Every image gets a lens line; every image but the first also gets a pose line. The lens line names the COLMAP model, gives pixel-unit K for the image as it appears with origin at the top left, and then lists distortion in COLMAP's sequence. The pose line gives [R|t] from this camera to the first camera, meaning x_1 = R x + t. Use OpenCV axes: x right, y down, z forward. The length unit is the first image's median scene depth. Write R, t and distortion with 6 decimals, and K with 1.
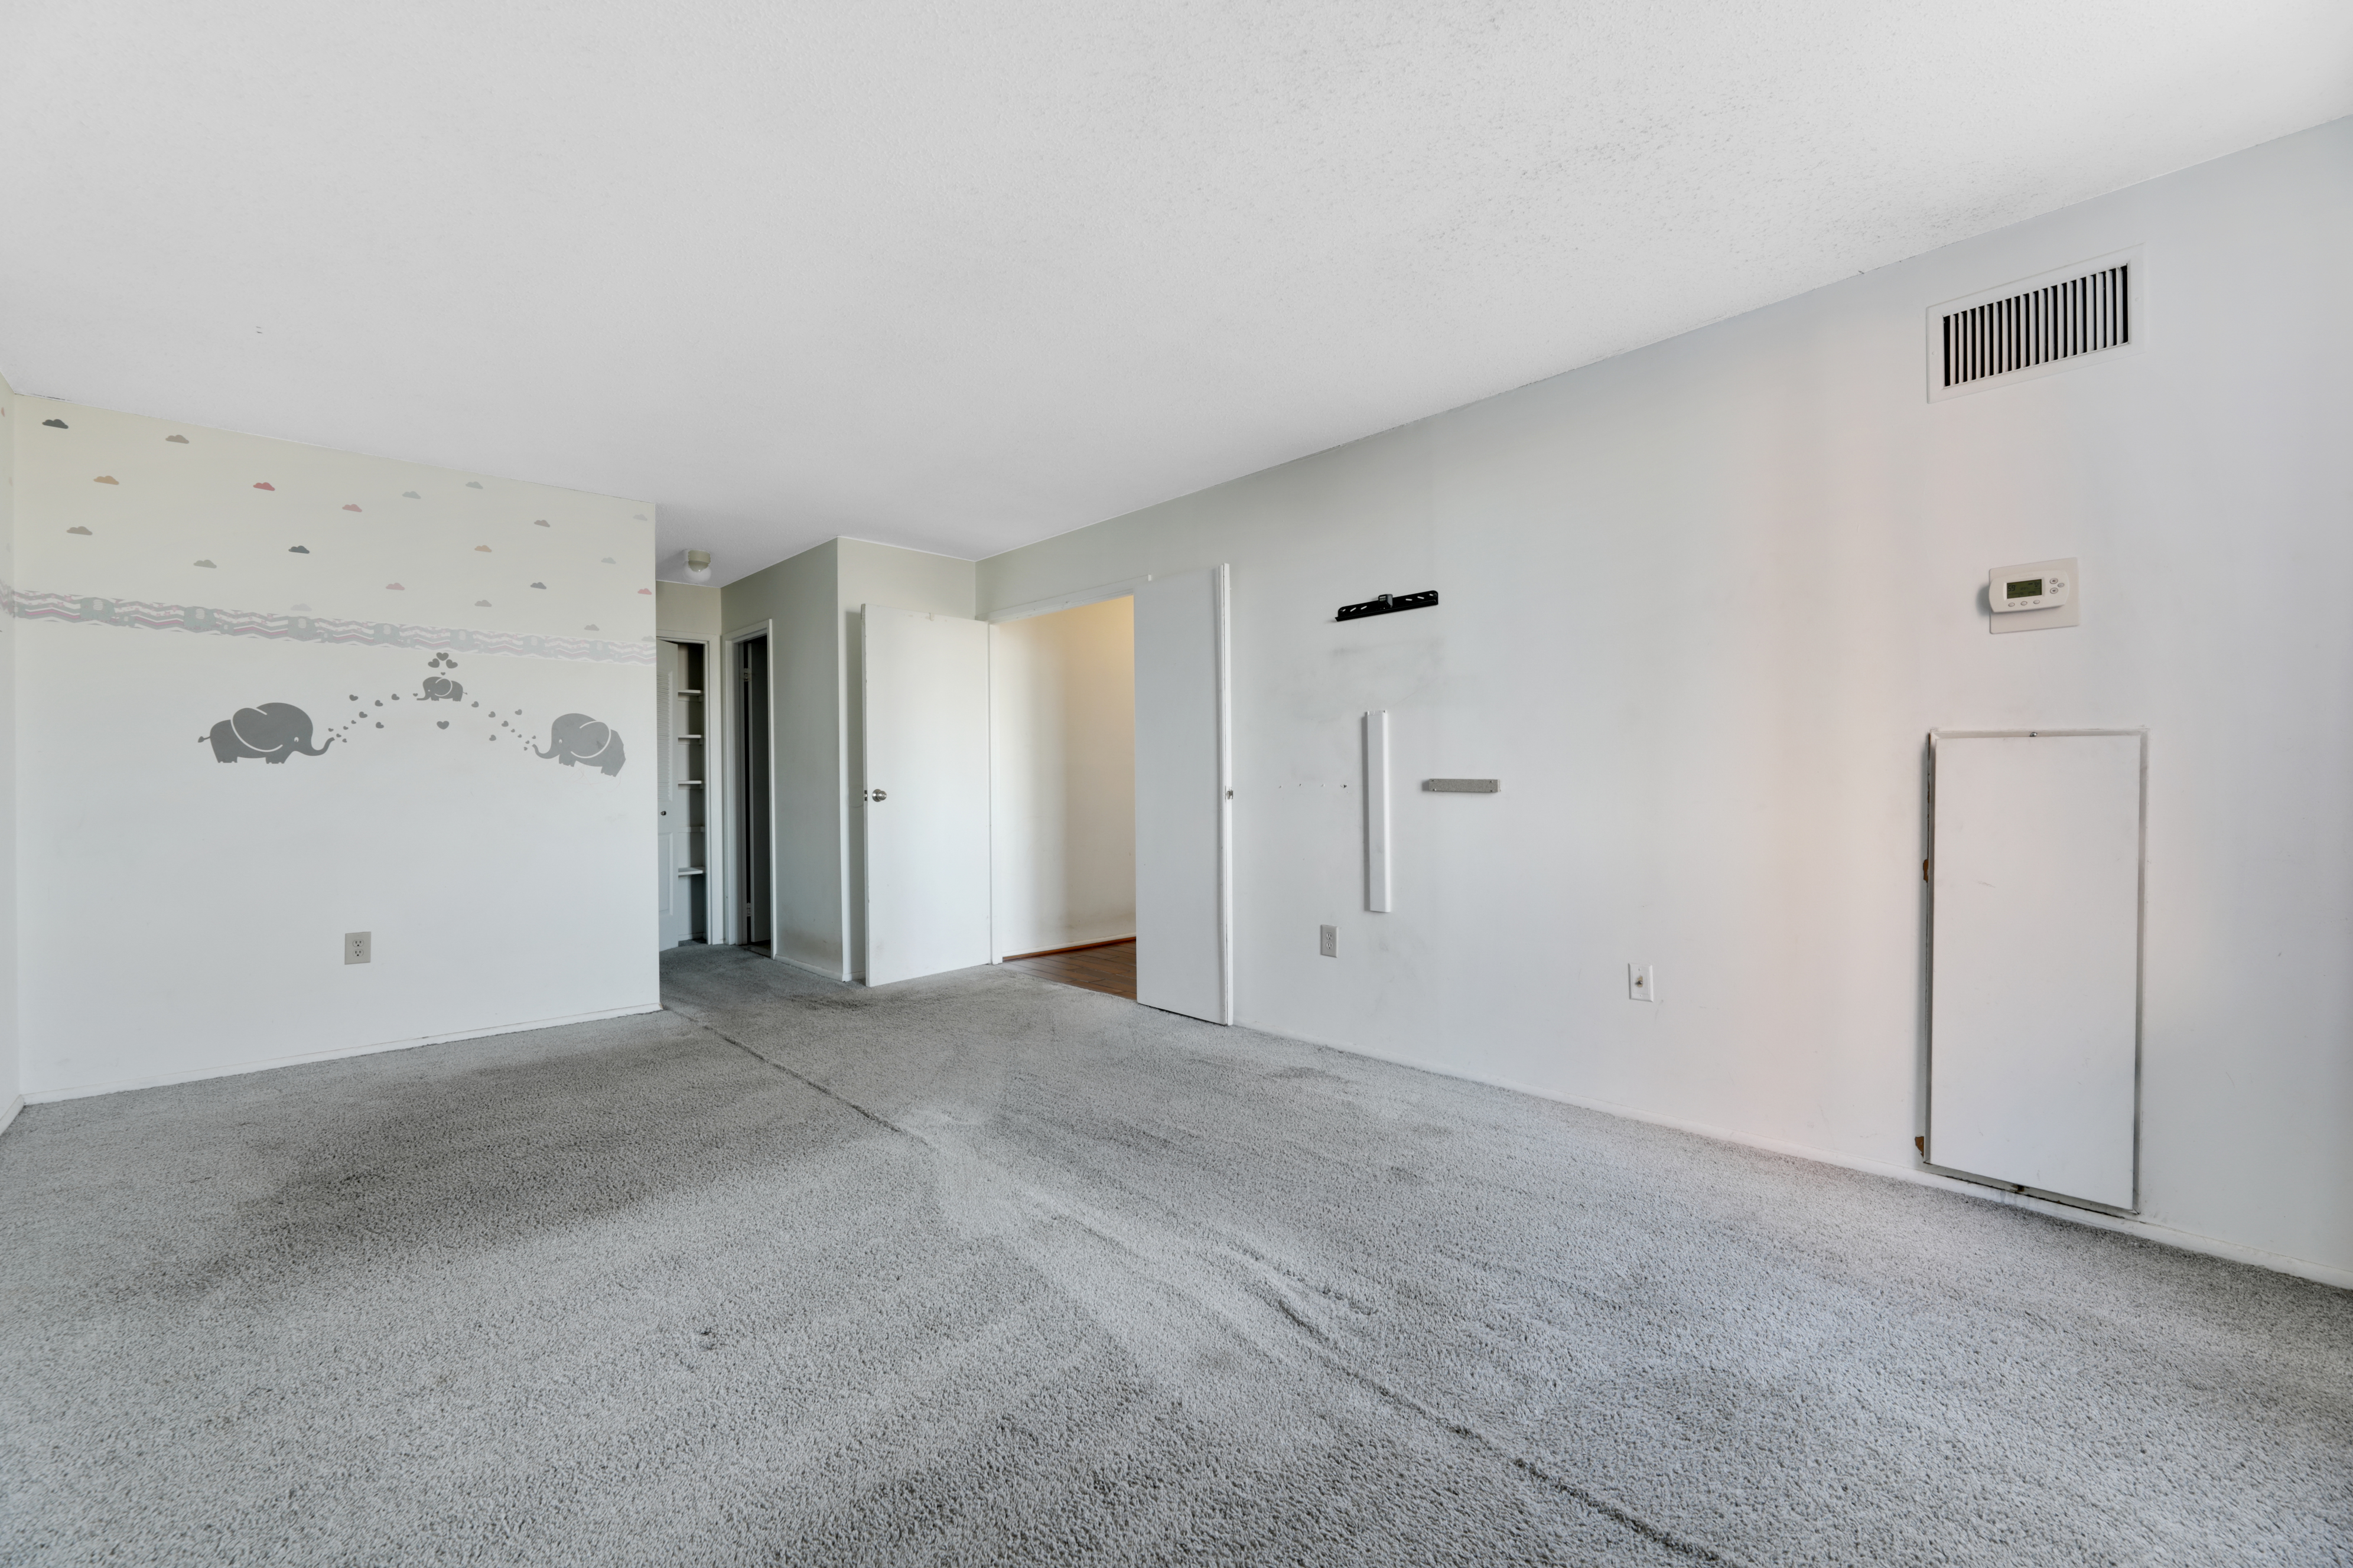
lens RADIAL K [[953.1, 0, 1161.7], [0, 953.1, 776.8], [0, 0, 1]] dist [-0.001279, -0.000132]
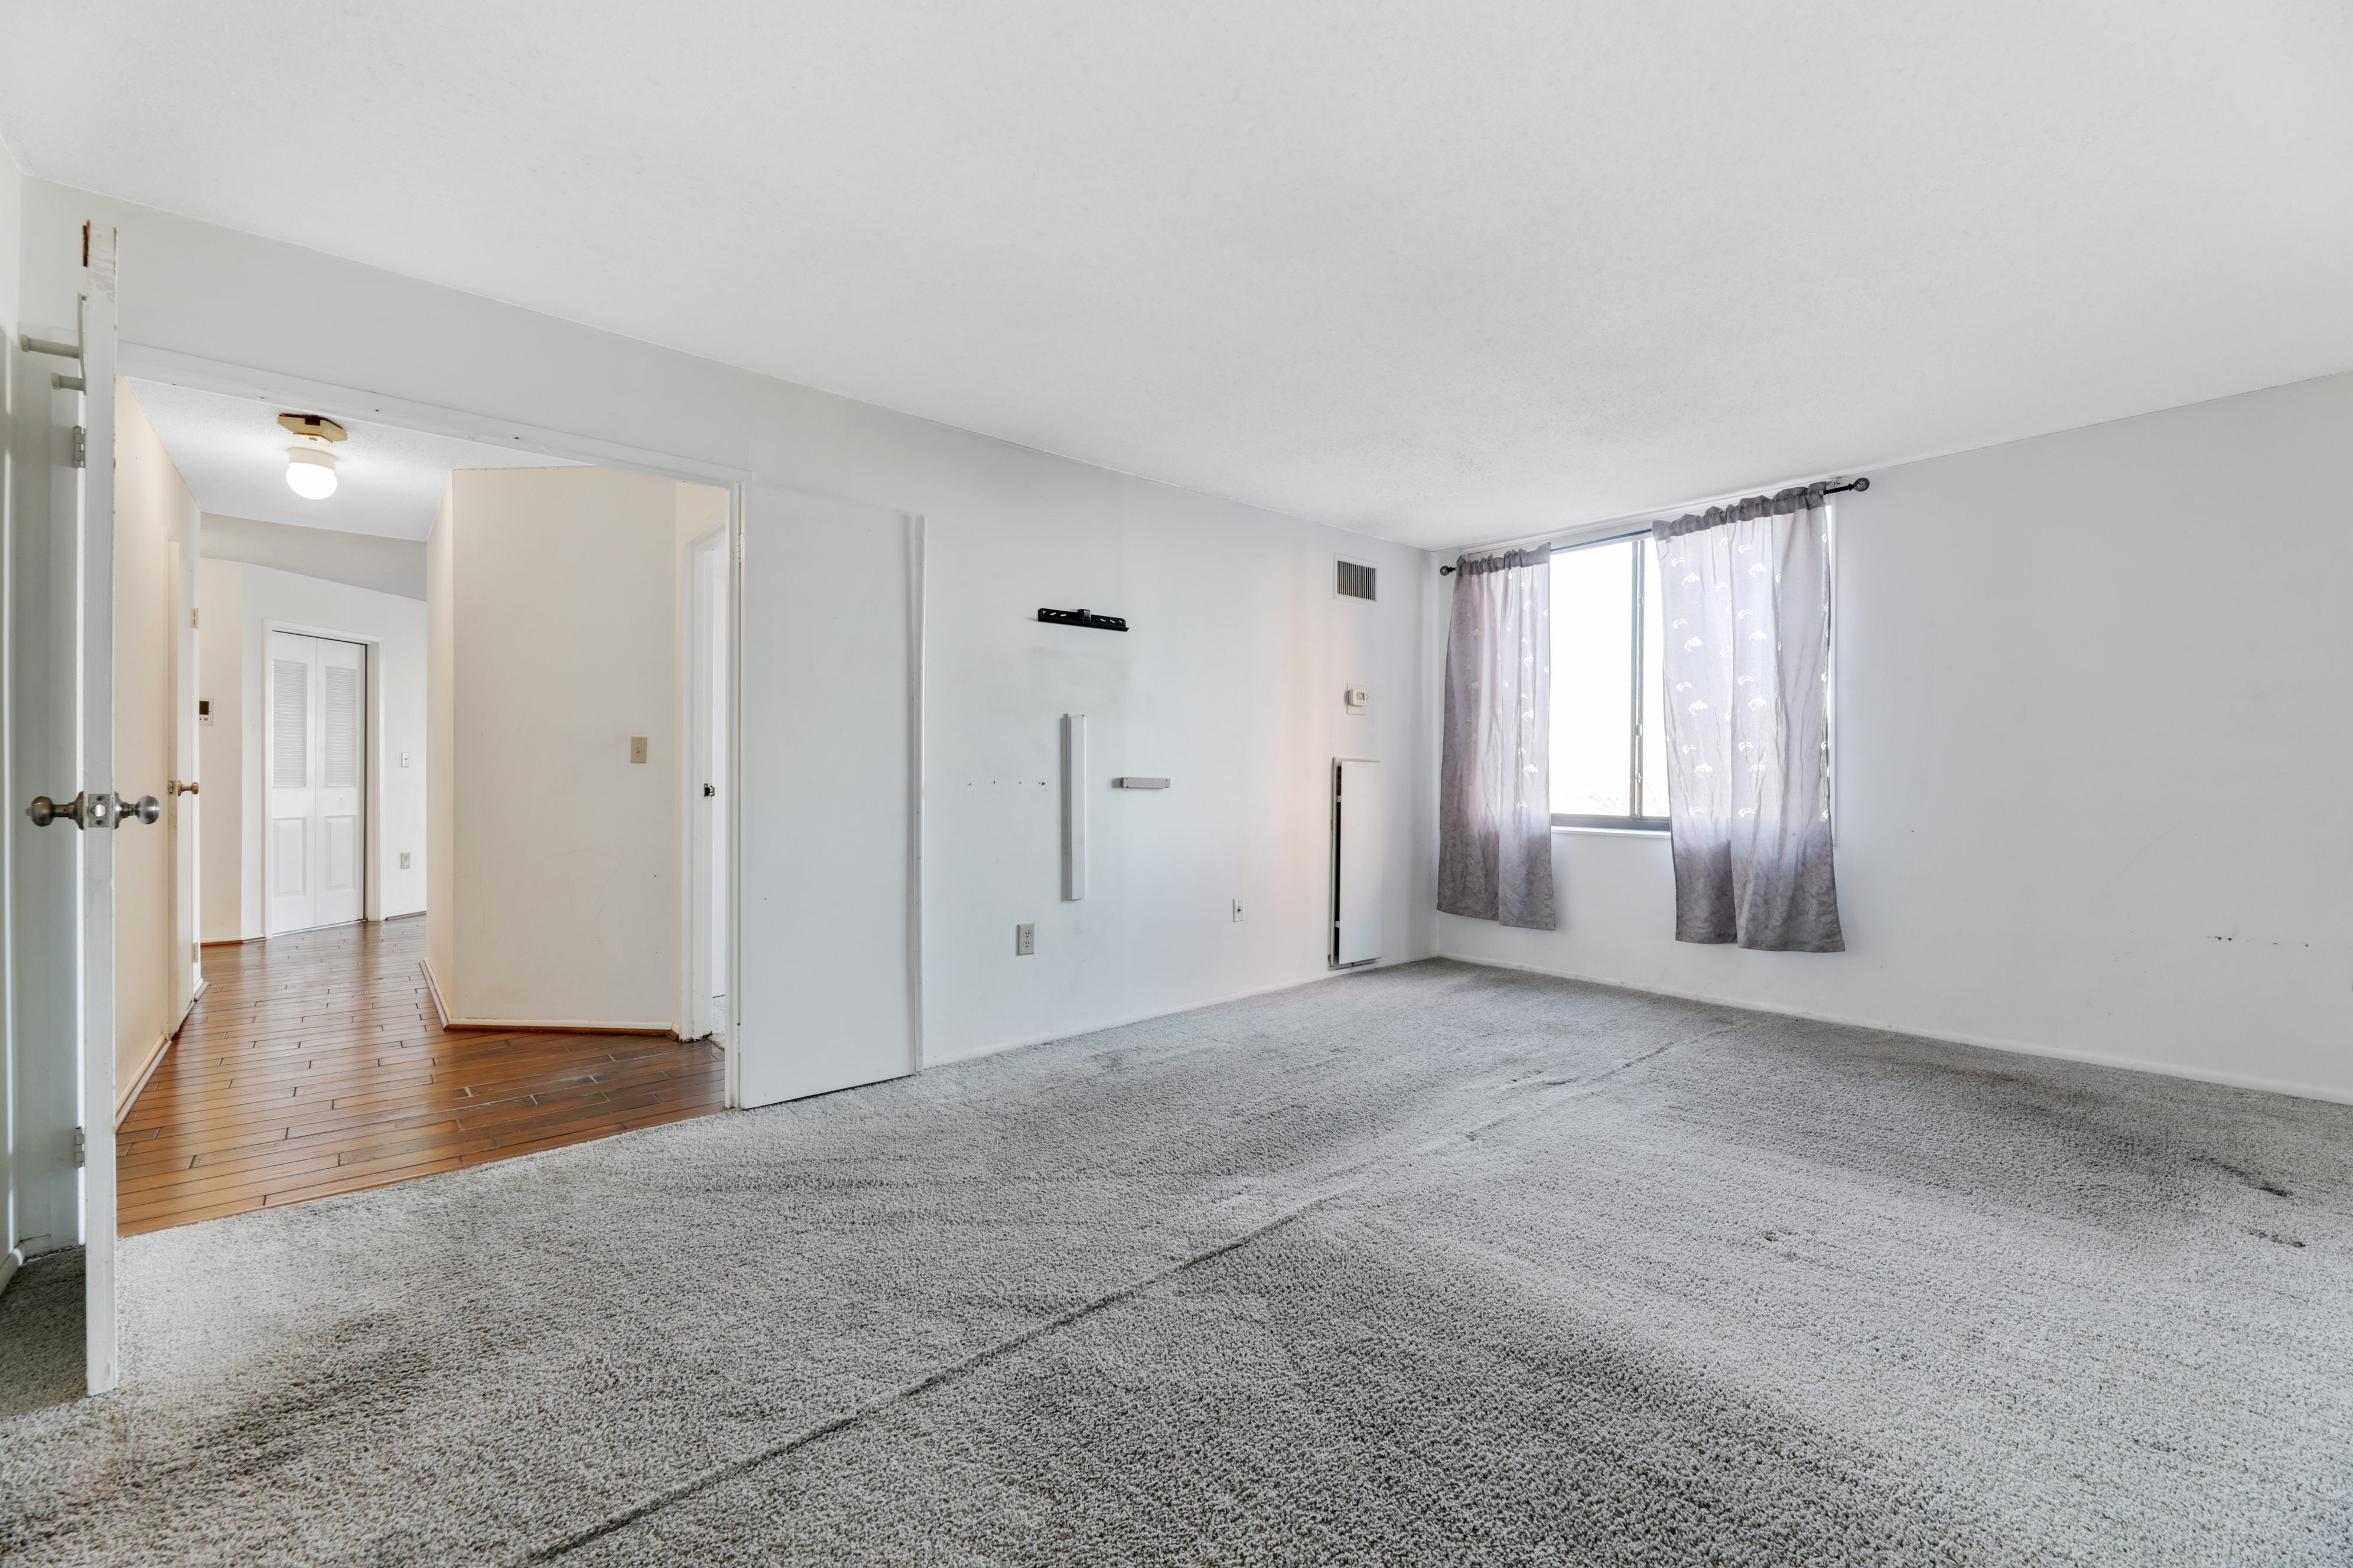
lens RADIAL K [[953.1, 0, 1161.7], [0, 953.1, 776.8], [0, 0, 1]] dist [-0.001279, -0.000132]
pose [[0.040463, 0.010427, 0.999127, -0.971148], [-0.006059, 0.999930, -0.010190, 0.014247], [-0.999163, -0.005641, 0.040523, 0.977943]]
